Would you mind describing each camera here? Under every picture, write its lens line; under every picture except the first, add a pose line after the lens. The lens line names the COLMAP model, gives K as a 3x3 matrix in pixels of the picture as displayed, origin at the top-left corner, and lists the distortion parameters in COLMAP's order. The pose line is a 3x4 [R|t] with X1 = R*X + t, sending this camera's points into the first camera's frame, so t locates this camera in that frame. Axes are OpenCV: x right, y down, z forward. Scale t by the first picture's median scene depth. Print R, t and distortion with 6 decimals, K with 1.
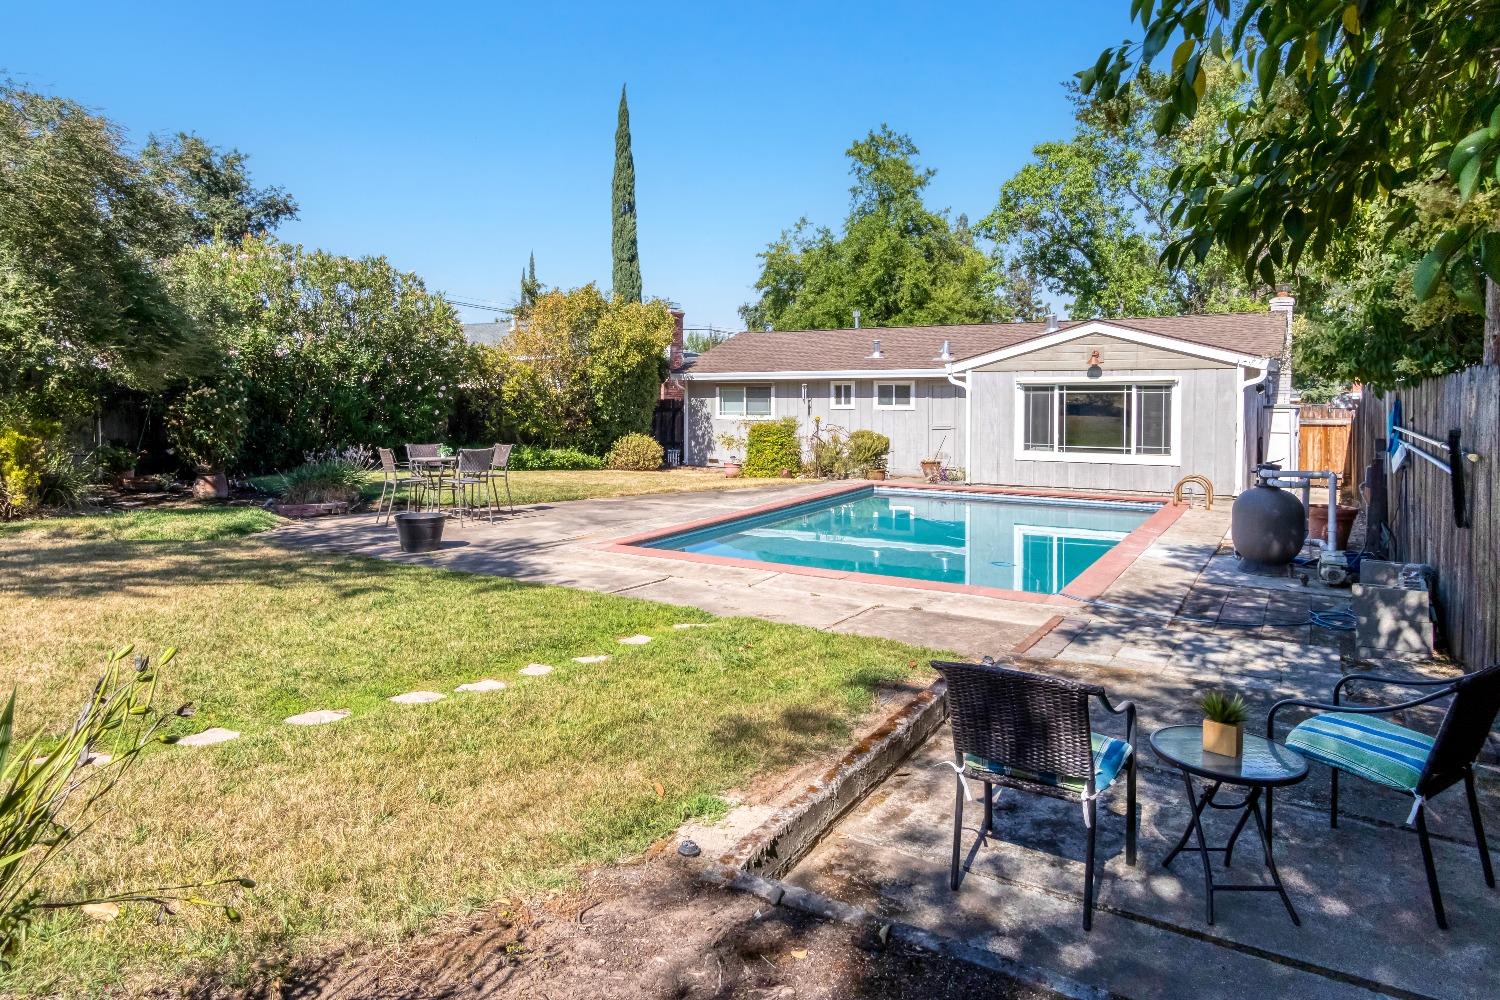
lens RADIAL K [[934.7, 0, 731.5], [0, 934.7, 419.4], [0, 0, 1]] dist [0.009295, 0.002777]
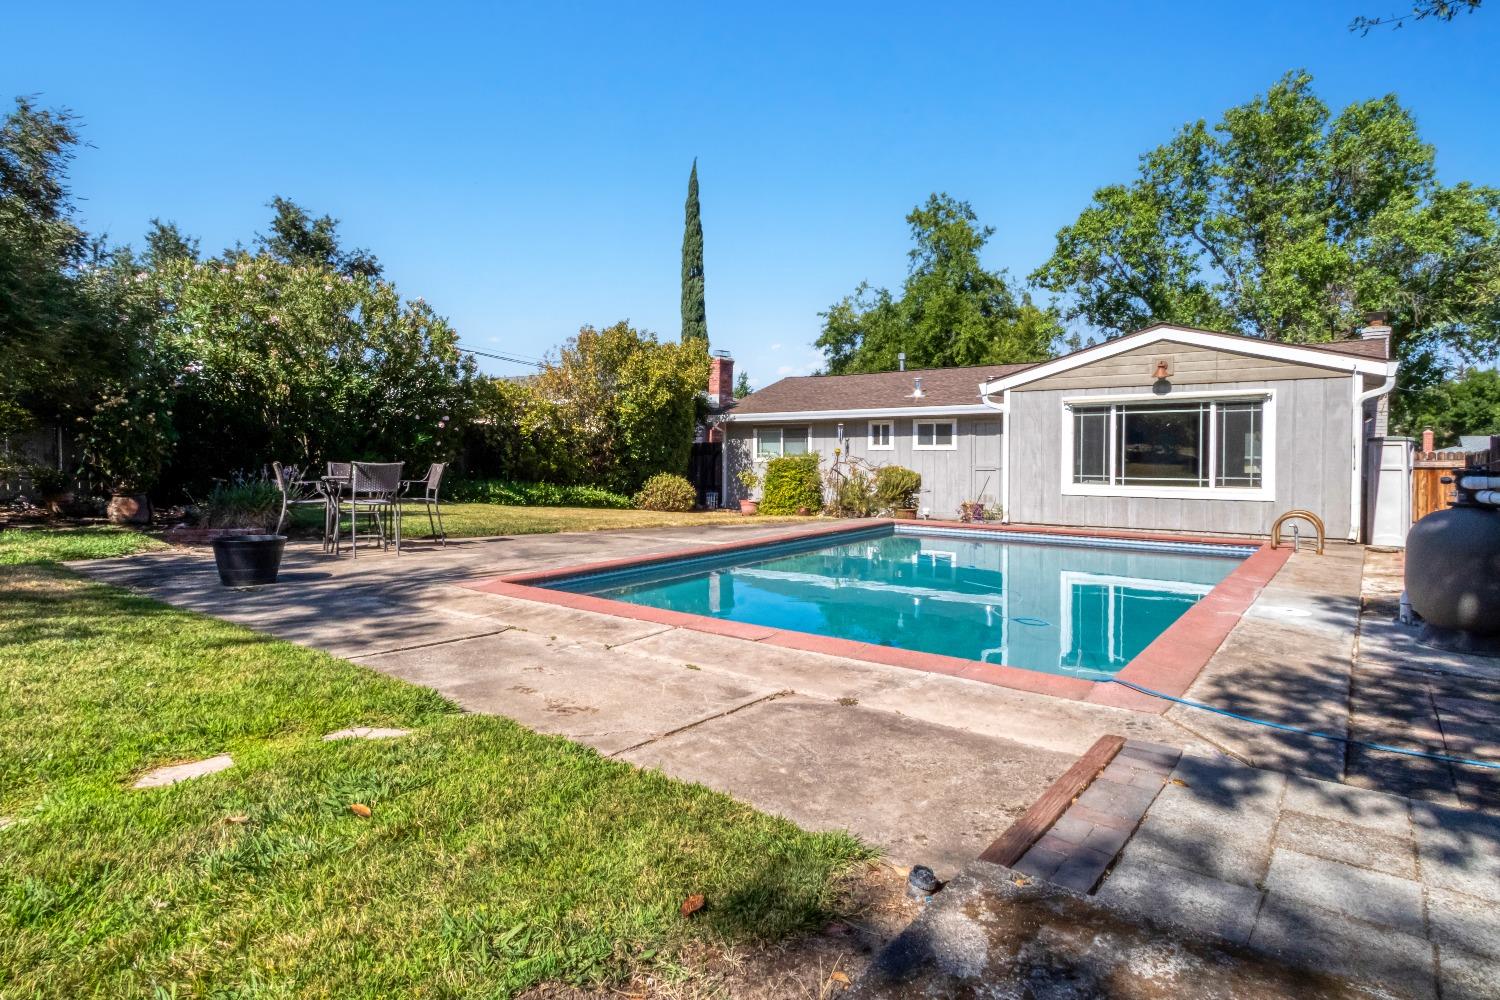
lens RADIAL K [[805.2, 0, 737.1], [0, 805.2, 471.7], [0, 0, 1]] dist [0.008386, -0.003238]
pose [[0.994498, 0.007328, -0.104498, 0.060409], [-0.008659, 0.999887, -0.012283, 0.023531], [0.104396, 0.013120, 0.994449, 0.170131]]
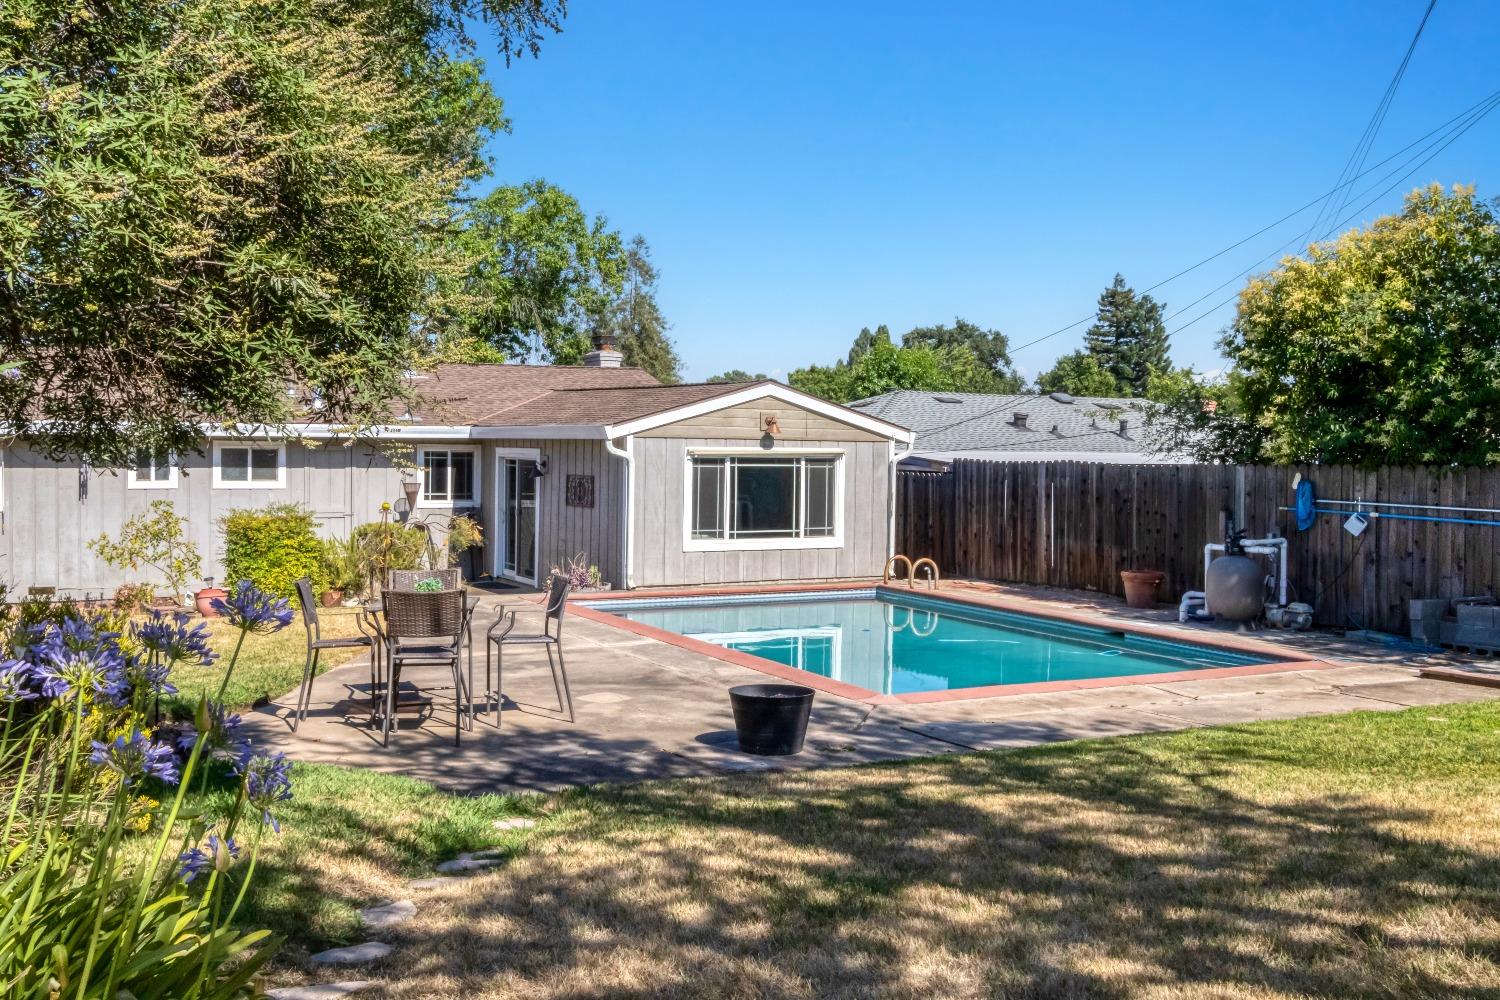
lens RADIAL K [[1446.4, 0, 759.9], [0, 1446.4, 490.3], [0, 0, 1]] dist [0.047950, 0.000000]
pose [[0.477287, -0.013927, 0.878637, -0.501475], [0.016132, 0.999845, 0.007085, -0.010788], [-0.878599, 0.010793, 0.477437, 0.254663]]
